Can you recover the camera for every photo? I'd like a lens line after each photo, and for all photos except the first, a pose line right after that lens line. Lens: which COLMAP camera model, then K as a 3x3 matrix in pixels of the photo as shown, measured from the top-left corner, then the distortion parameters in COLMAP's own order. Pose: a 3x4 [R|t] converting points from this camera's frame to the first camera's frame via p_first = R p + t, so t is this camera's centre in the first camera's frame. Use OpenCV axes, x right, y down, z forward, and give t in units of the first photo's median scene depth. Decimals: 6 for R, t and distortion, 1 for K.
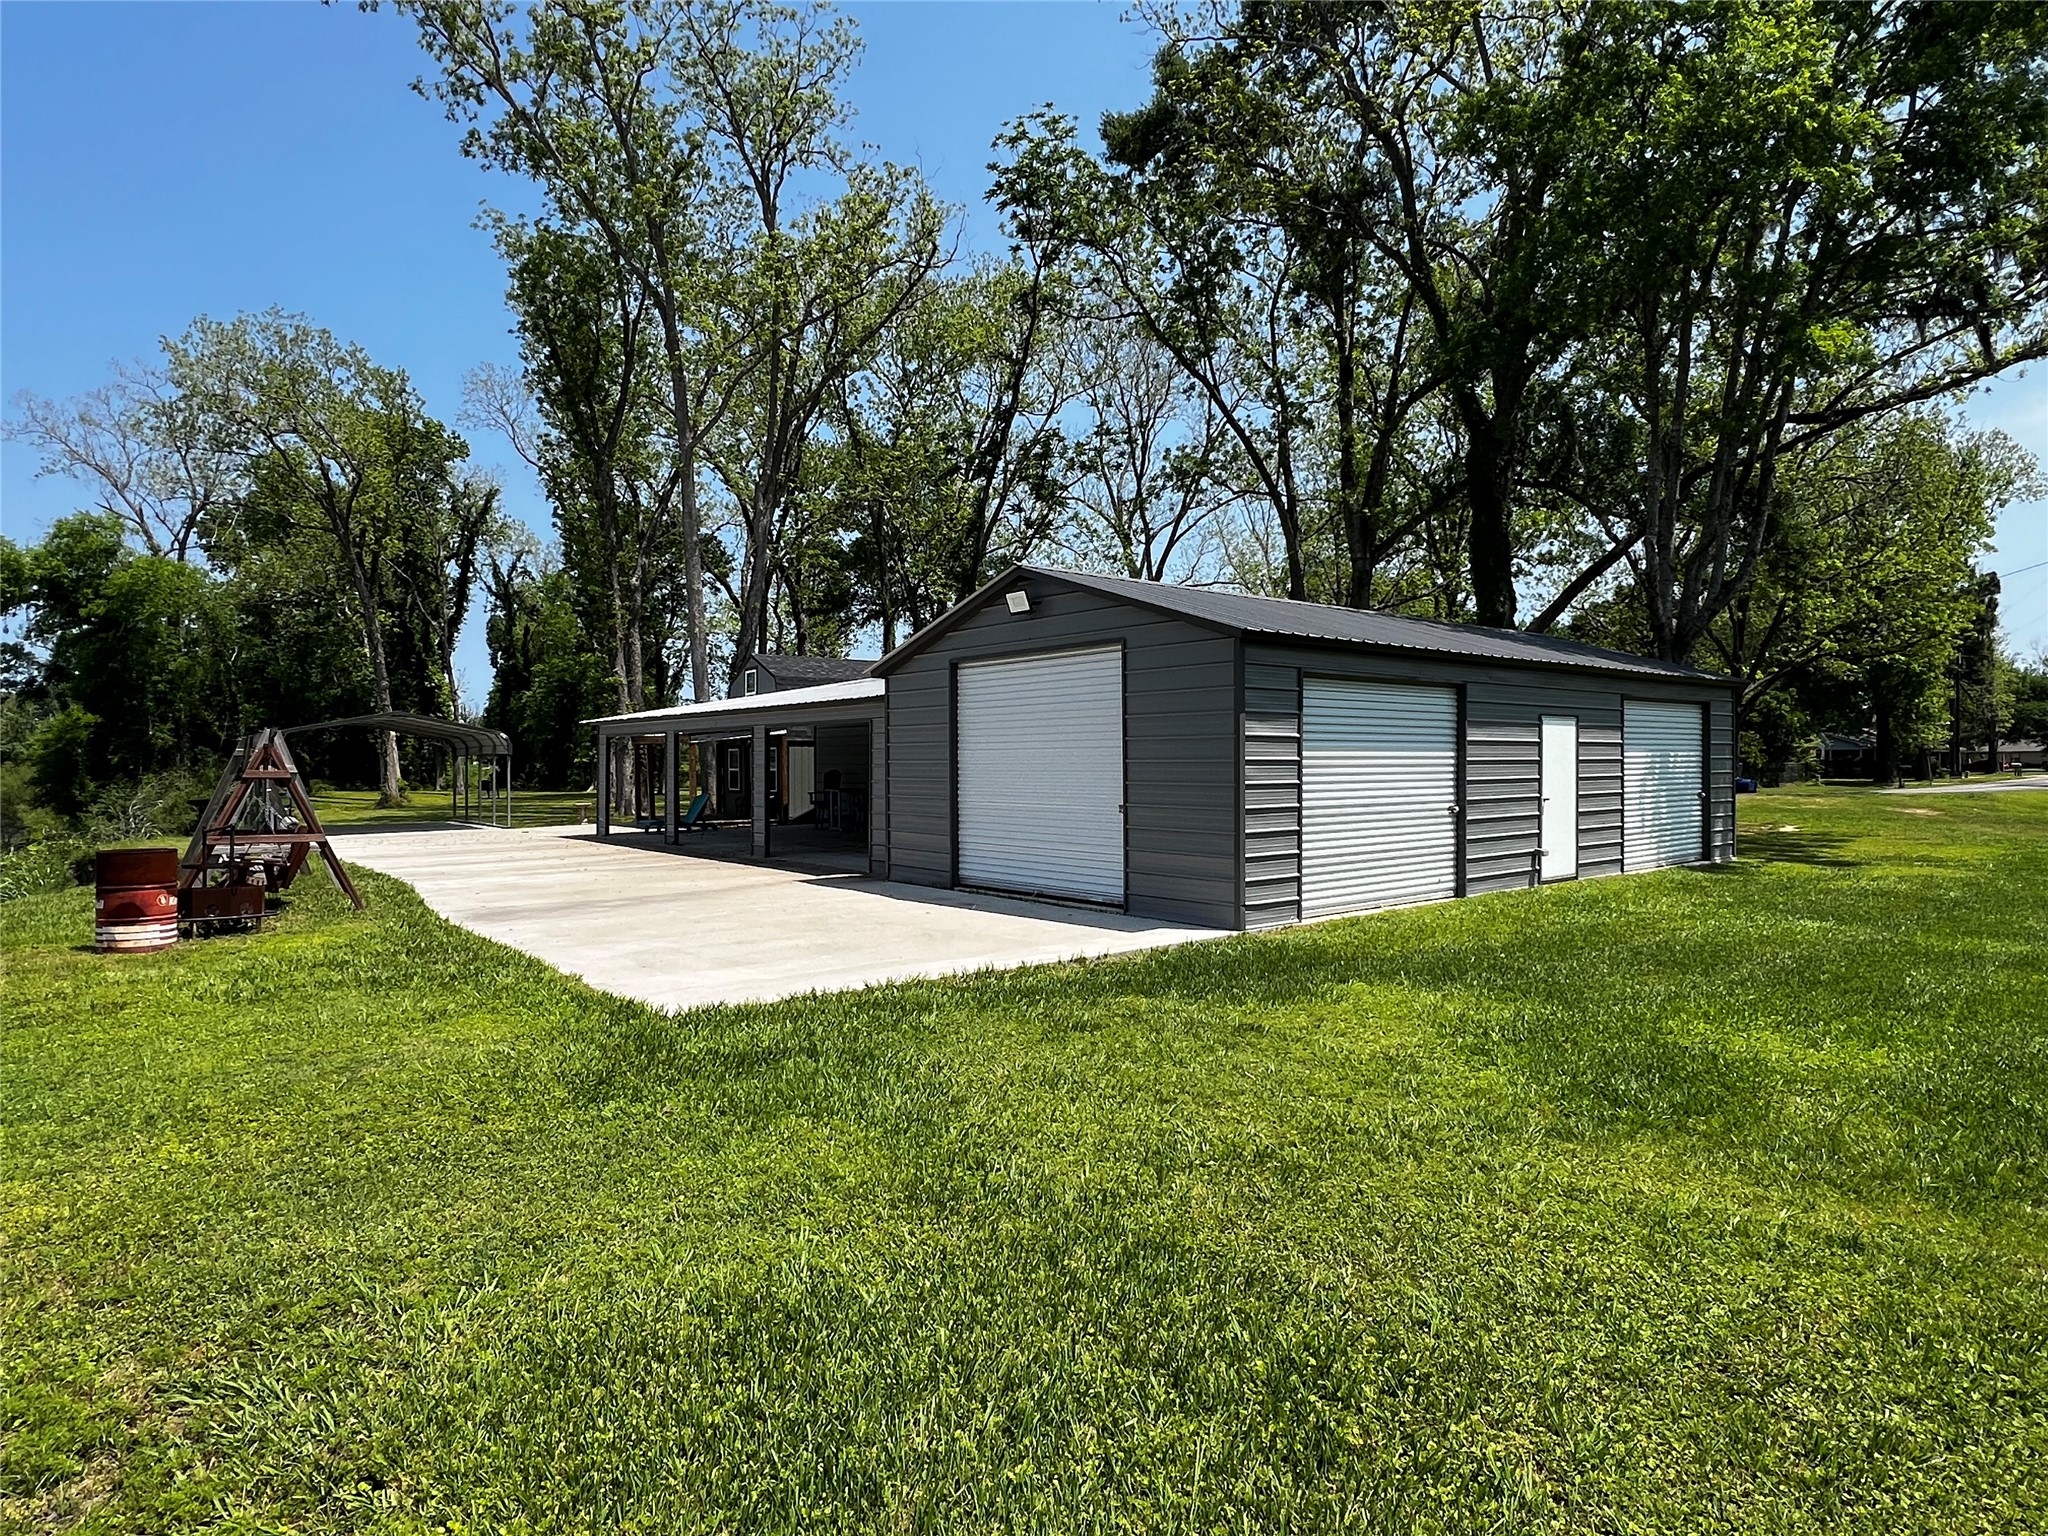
lens RADIAL K [[1167.2, 0, 1024.0], [0, 1167.2, 768.0], [0, 0, 1]] dist [0.003147, 0.001864]
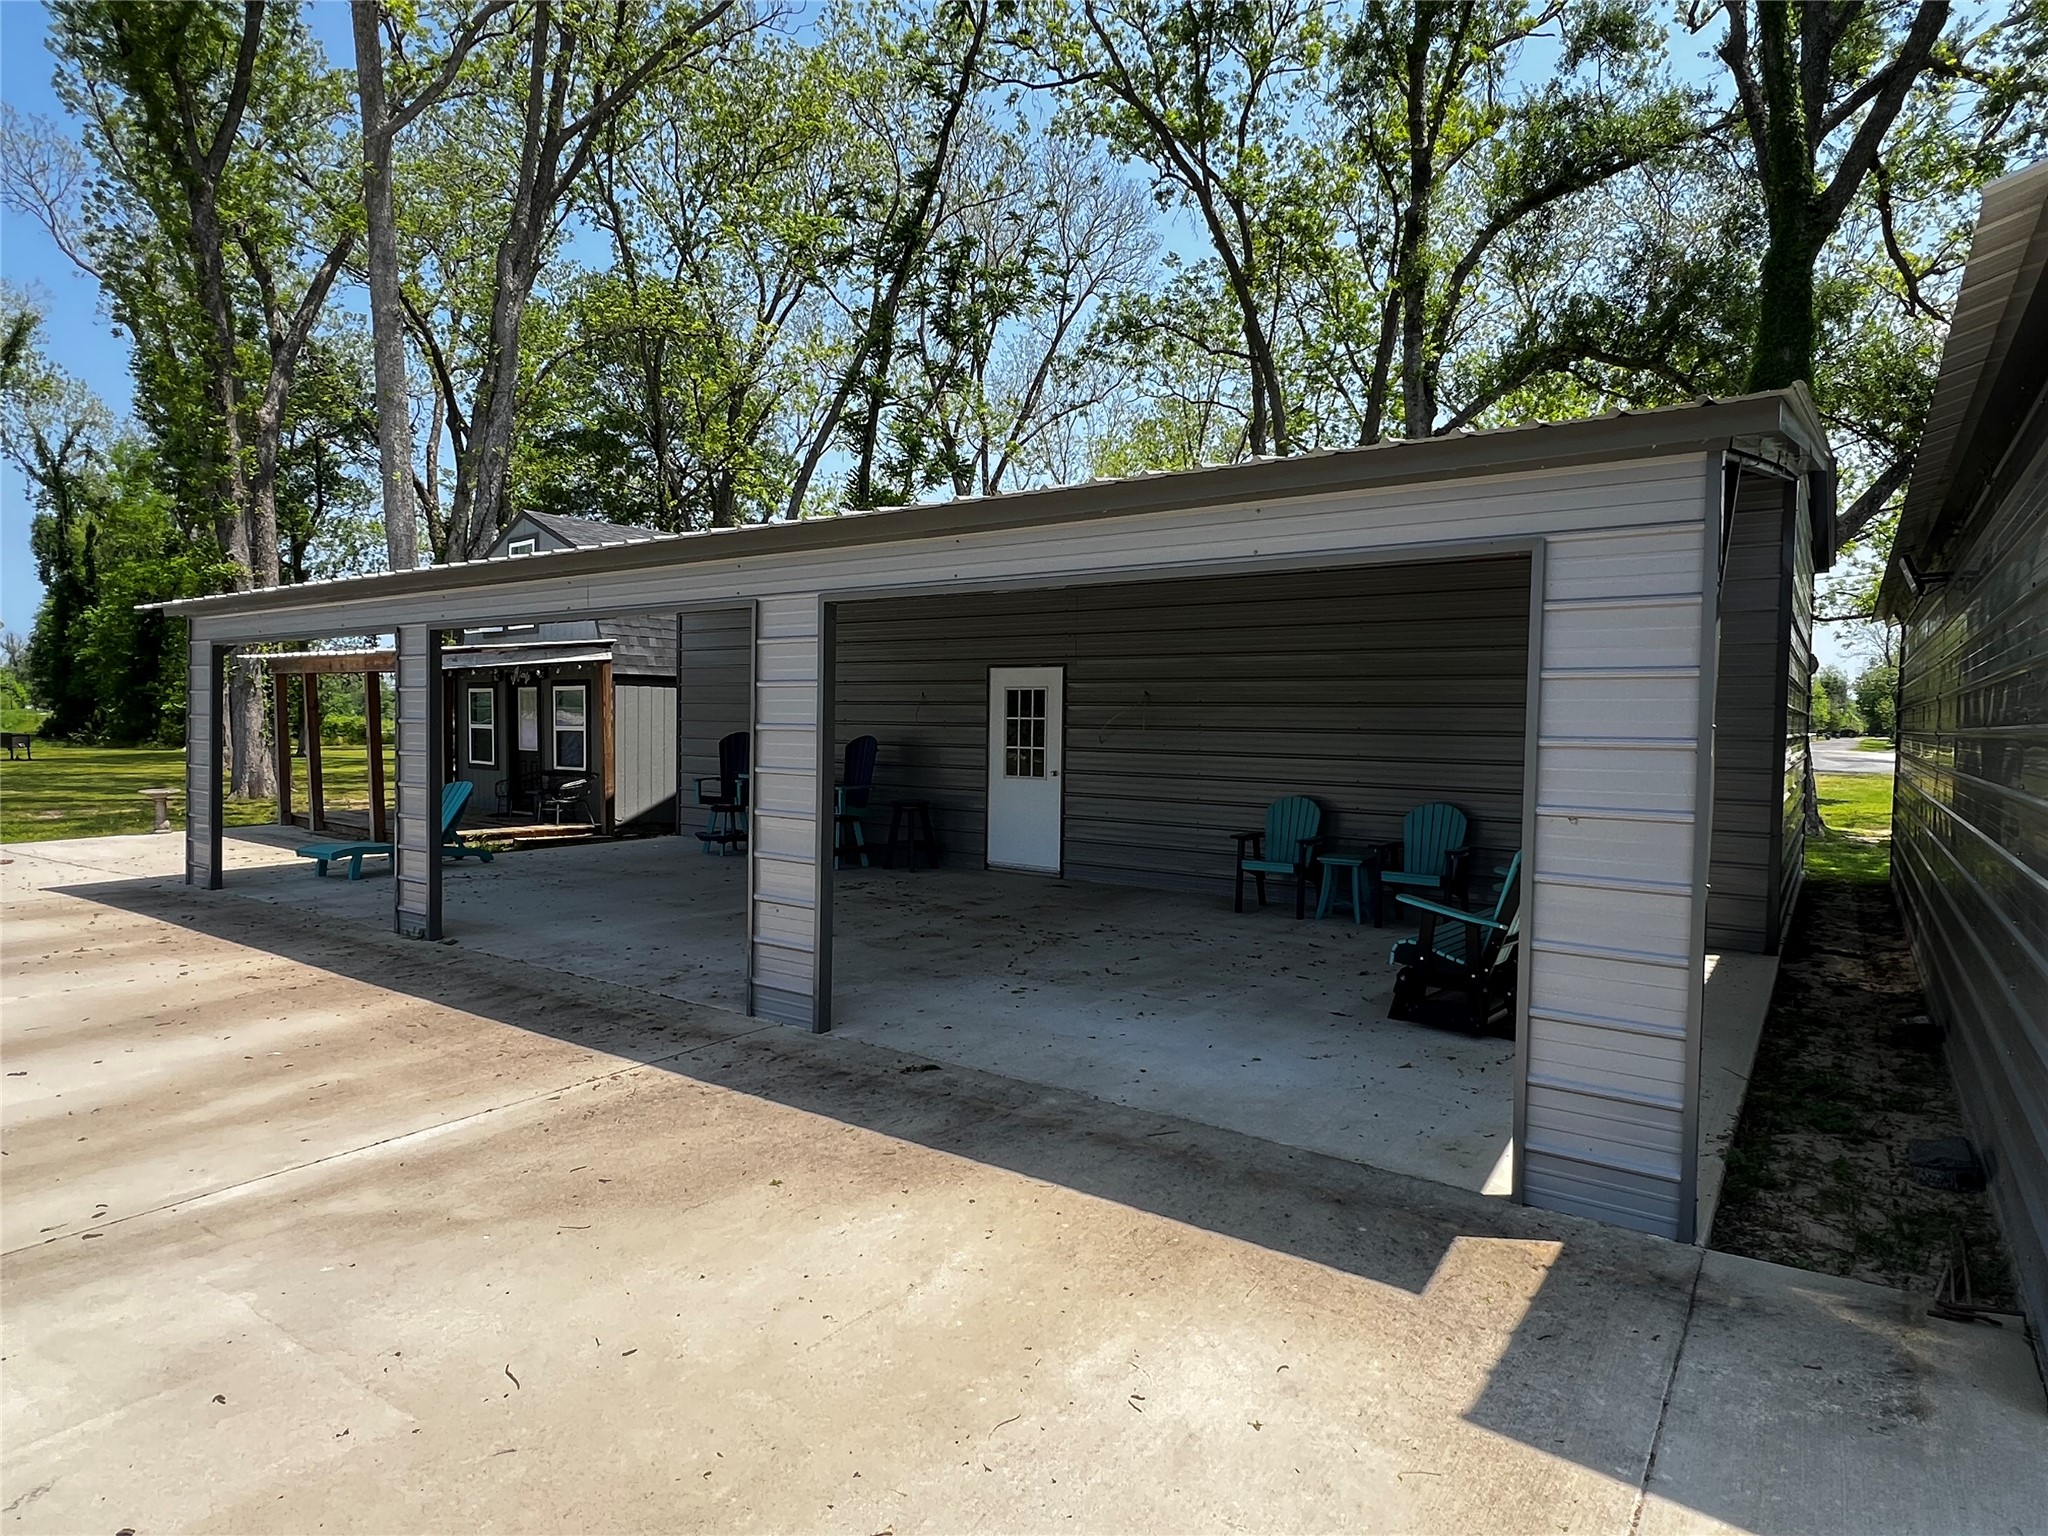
lens RADIAL K [[1167.2, 0, 1024.0], [0, 1167.2, 768.0], [0, 0, 1]] dist [0.003147, 0.001864]
pose [[0.966505, 0.005987, 0.256576, -0.075252], [-0.014269, 0.999435, 0.030432, 0.000374], [-0.256249, -0.033074, 0.966045, 0.214607]]
